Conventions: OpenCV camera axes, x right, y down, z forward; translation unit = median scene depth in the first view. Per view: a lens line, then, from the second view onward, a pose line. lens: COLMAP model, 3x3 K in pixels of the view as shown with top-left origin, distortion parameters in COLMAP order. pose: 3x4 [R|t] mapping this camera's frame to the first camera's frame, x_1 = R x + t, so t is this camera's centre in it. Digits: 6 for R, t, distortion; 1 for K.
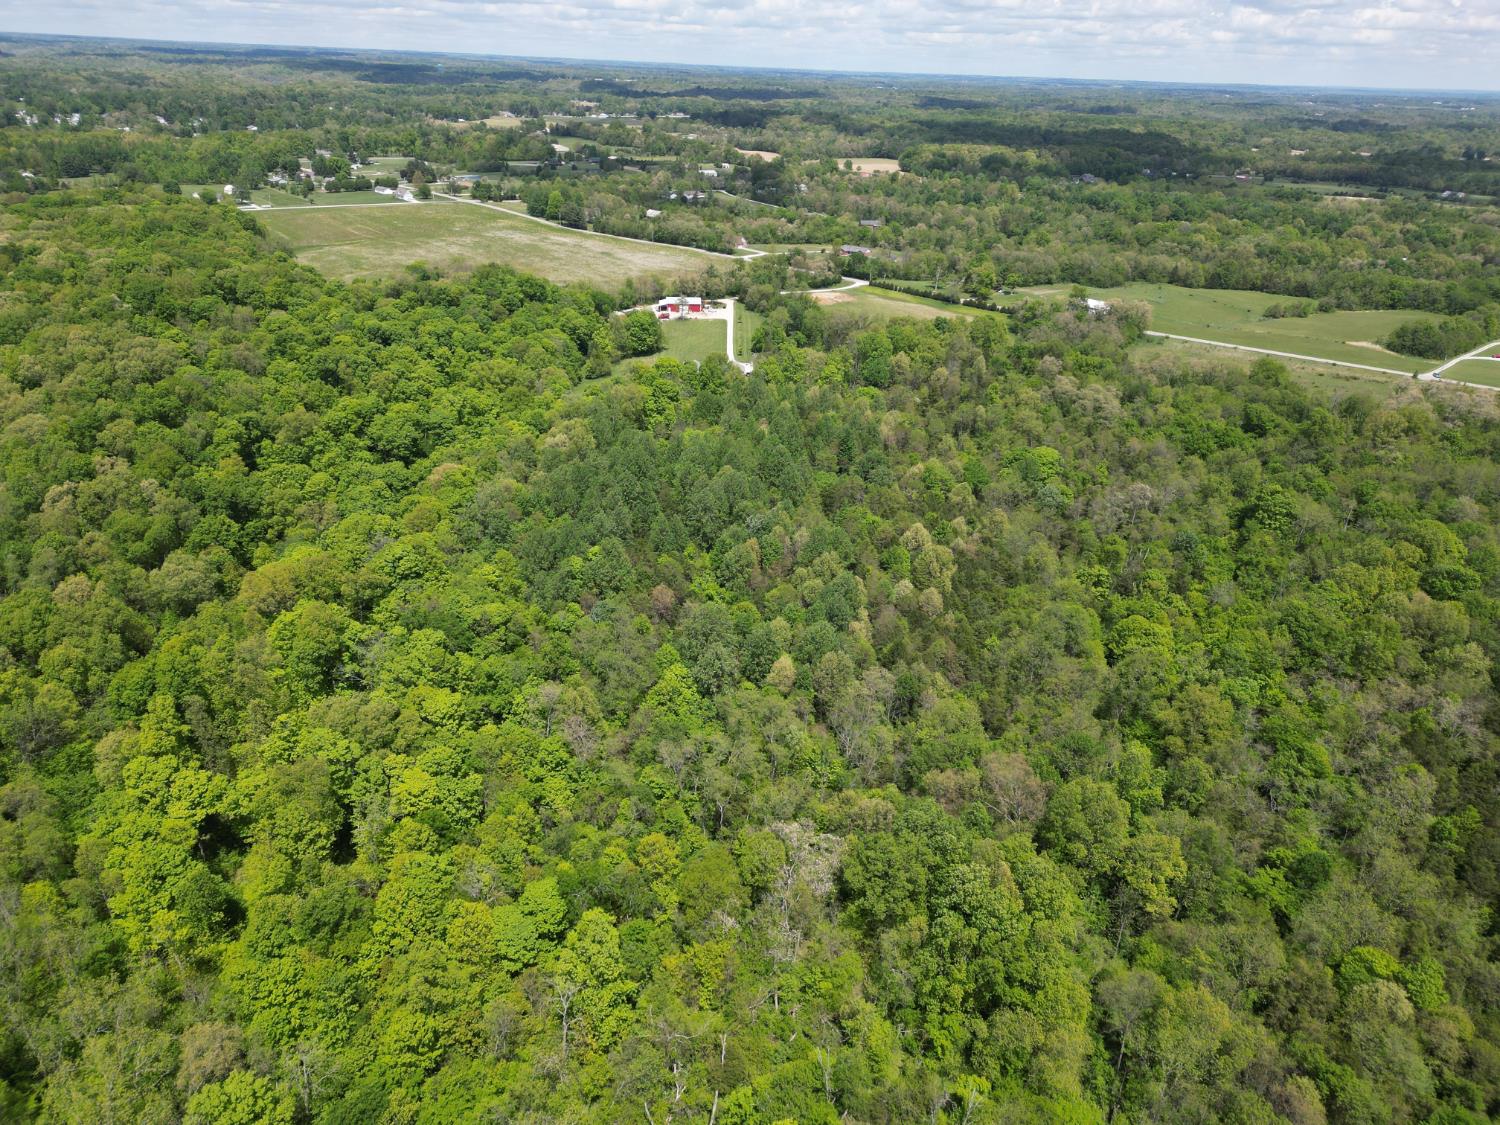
lens RADIAL K [[1056.4, 0, 749.3], [0, 1056.4, 550.8], [0, 0, 1]] dist [0.077924, -0.067682]
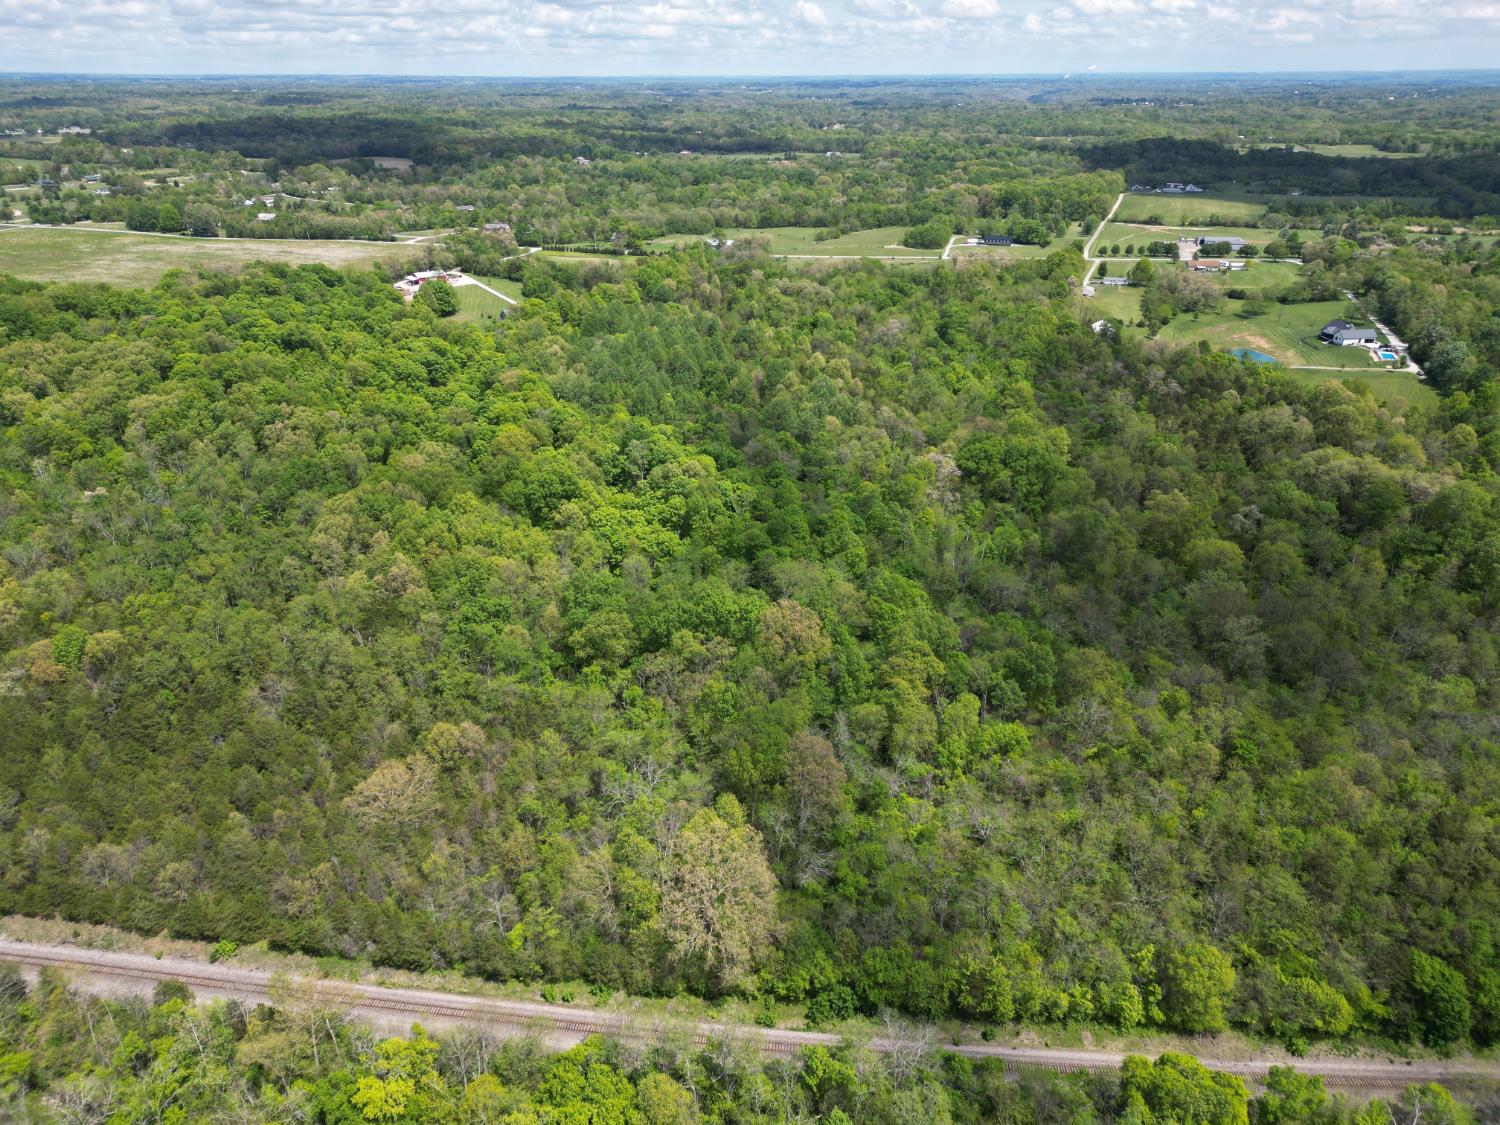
lens RADIAL K [[1056.4, 0, 749.3], [0, 1056.4, 550.8], [0, 0, 1]] dist [0.077924, -0.067682]
pose [[0.850642, -0.250277, 0.462352, -0.356362], [0.249297, 0.966283, 0.064402, 0.065678], [-0.462881, 0.060479, 0.884355, -0.171906]]
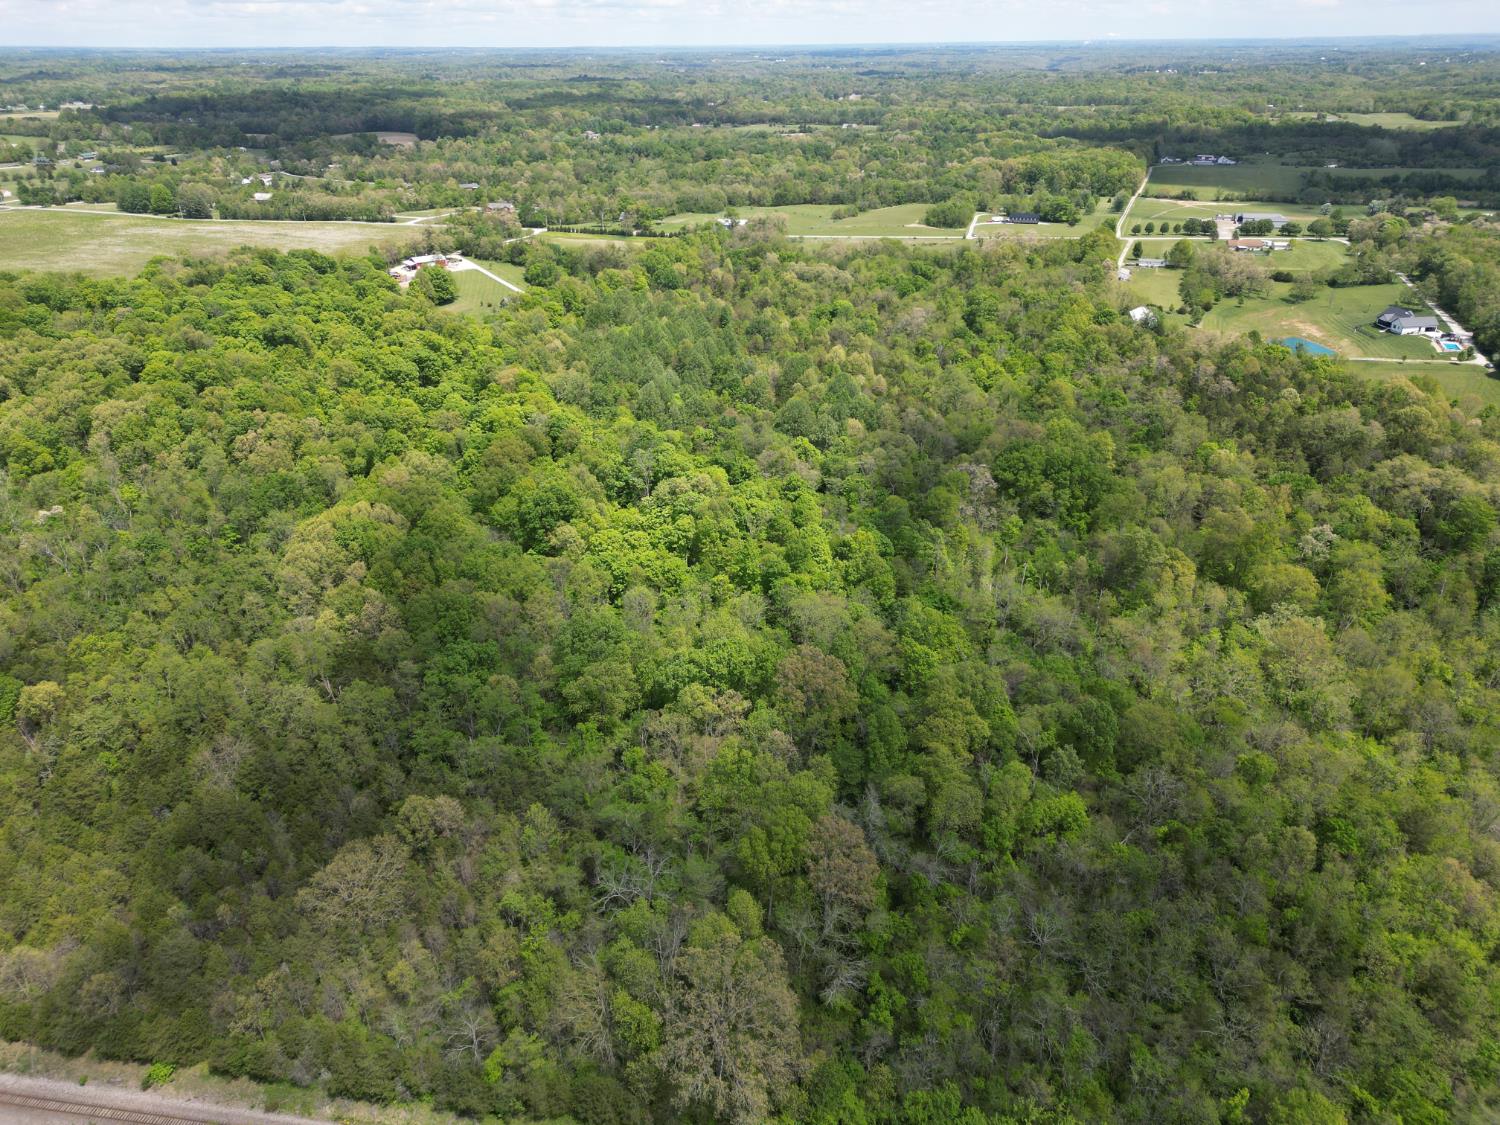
lens RADIAL K [[1056.4, 0, 749.3], [0, 1056.4, 550.8], [0, 0, 1]] dist [0.077924, -0.067682]
pose [[0.856304, -0.261201, 0.445553, -0.328811], [0.250586, 0.964460, 0.083807, 0.046844], [-0.451608, 0.039885, 0.891324, -0.129287]]
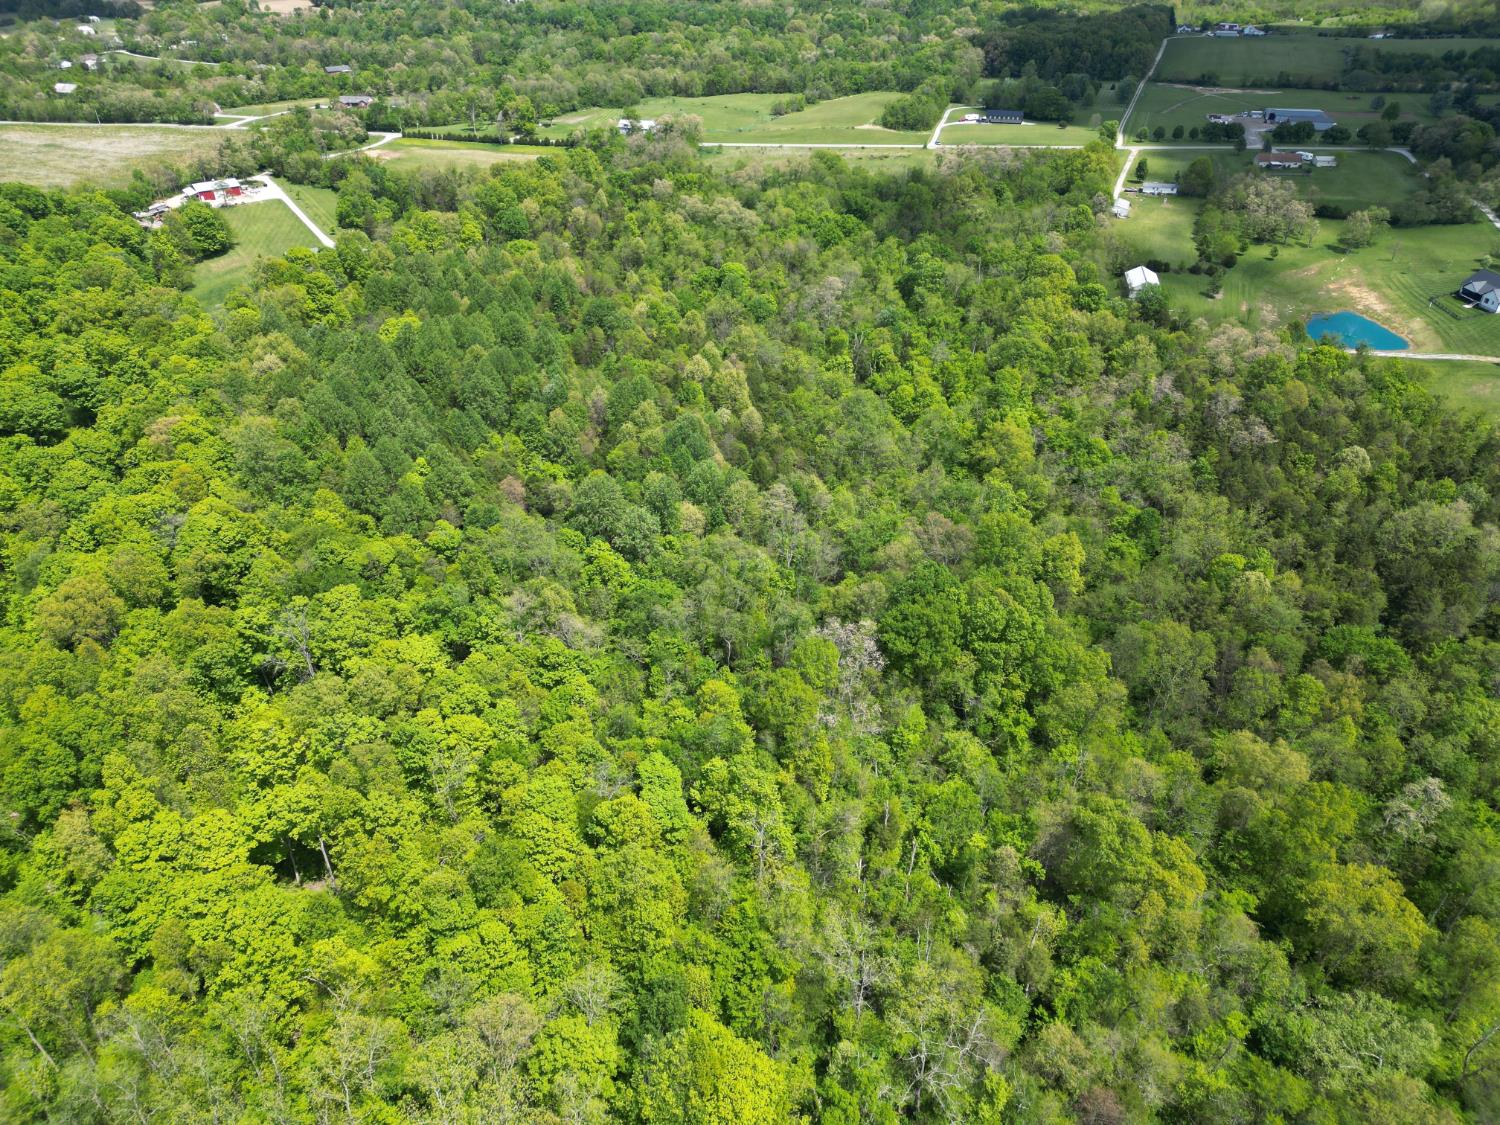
lens RADIAL K [[1056.4, 0, 749.3], [0, 1056.4, 550.8], [0, 0, 1]] dist [0.077924, -0.067682]
pose [[0.854304, -0.313762, 0.414388, -0.136313], [0.254624, 0.947665, 0.192609, -0.014262], [-0.453135, -0.059033, 0.889485, 0.019422]]
